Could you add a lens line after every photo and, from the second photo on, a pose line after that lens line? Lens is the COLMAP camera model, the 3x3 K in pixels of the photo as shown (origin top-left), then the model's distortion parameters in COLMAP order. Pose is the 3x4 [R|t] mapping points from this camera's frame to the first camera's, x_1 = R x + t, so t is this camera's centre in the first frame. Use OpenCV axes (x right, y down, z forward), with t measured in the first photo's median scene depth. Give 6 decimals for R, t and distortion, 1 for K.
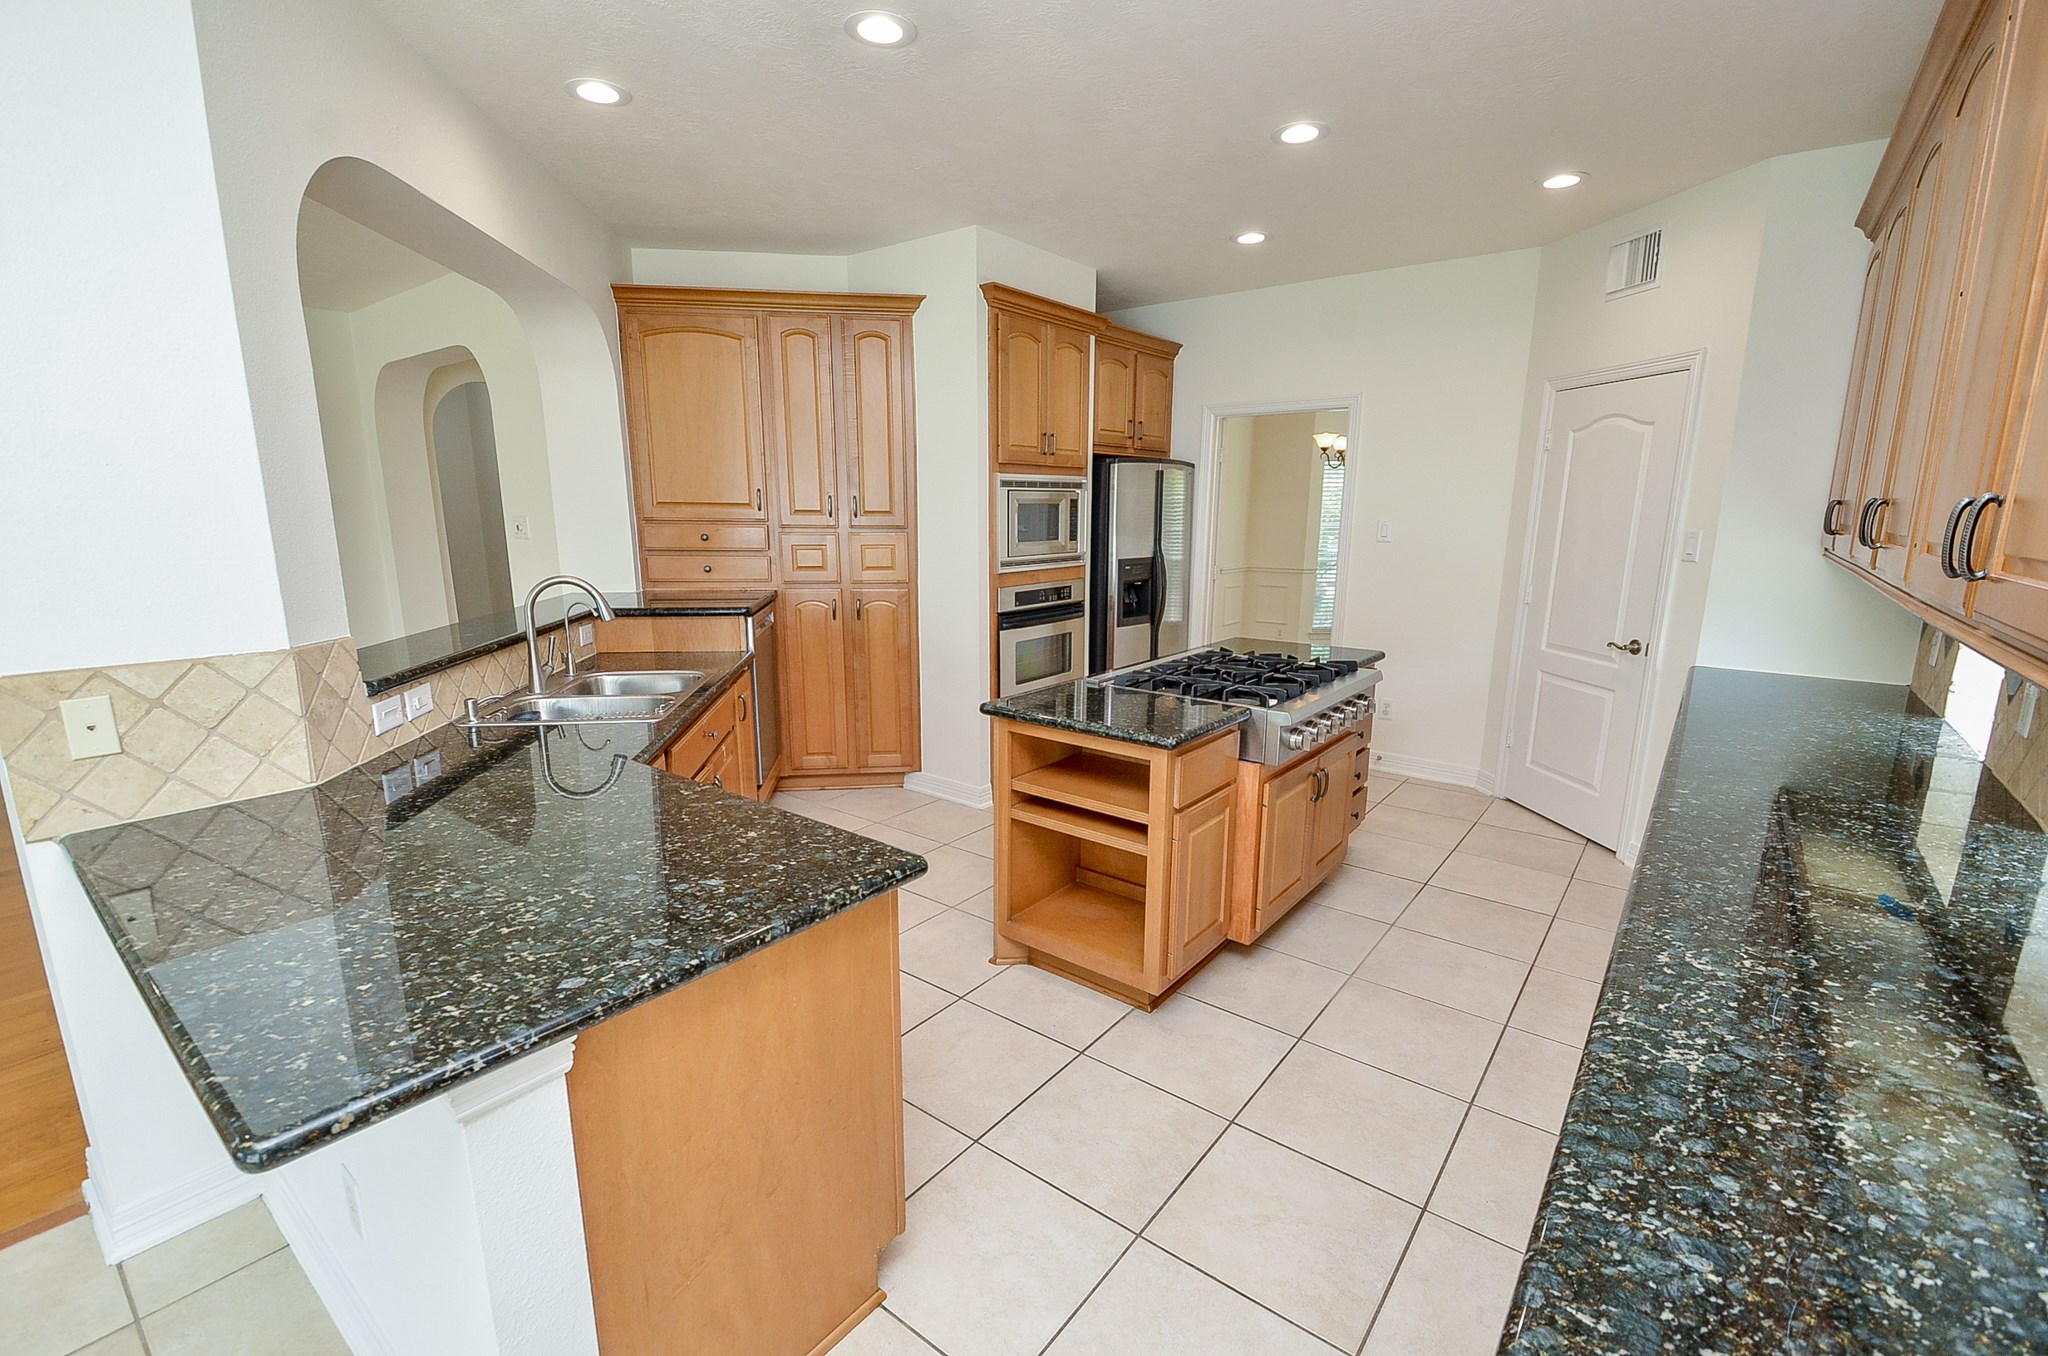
lens RADIAL K [[902.1, 0, 1013.5], [0, 902.1, 688.6], [0, 0, 1]] dist [0.015482, -0.001732]
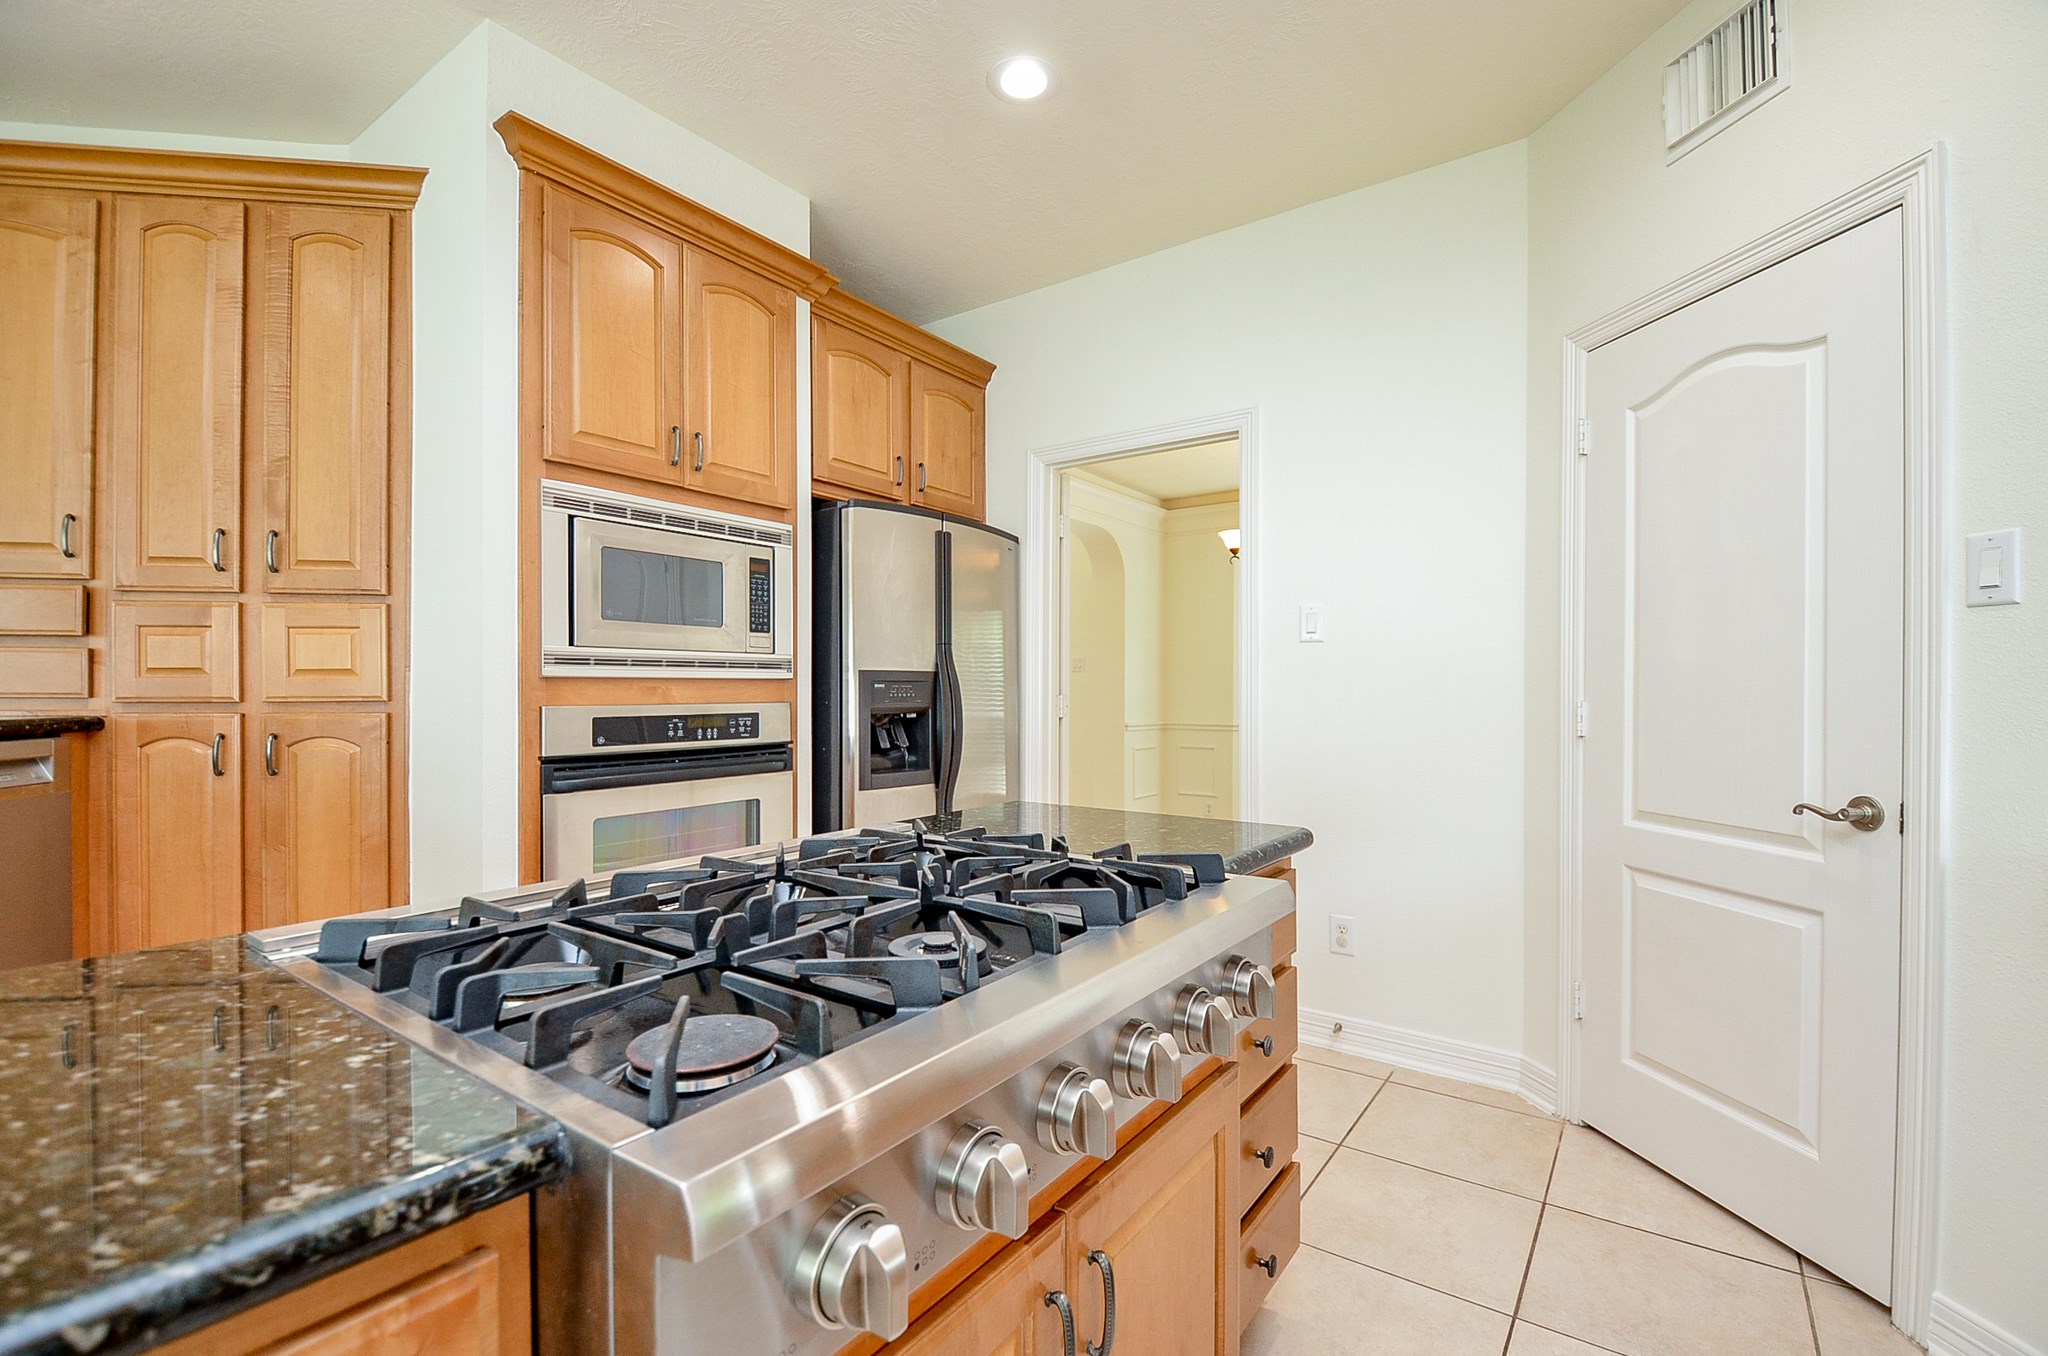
lens RADIAL K [[902.1, 0, 1026.7], [0, 902.1, 678.0], [0, 0, 1]] dist [0.015482, -0.001732]
pose [[0.998880, -0.001793, 0.047279, 0.208721], [0.011755, 0.977354, -0.211285, -0.017813], [-0.045830, 0.211604, 0.976280, 0.468295]]
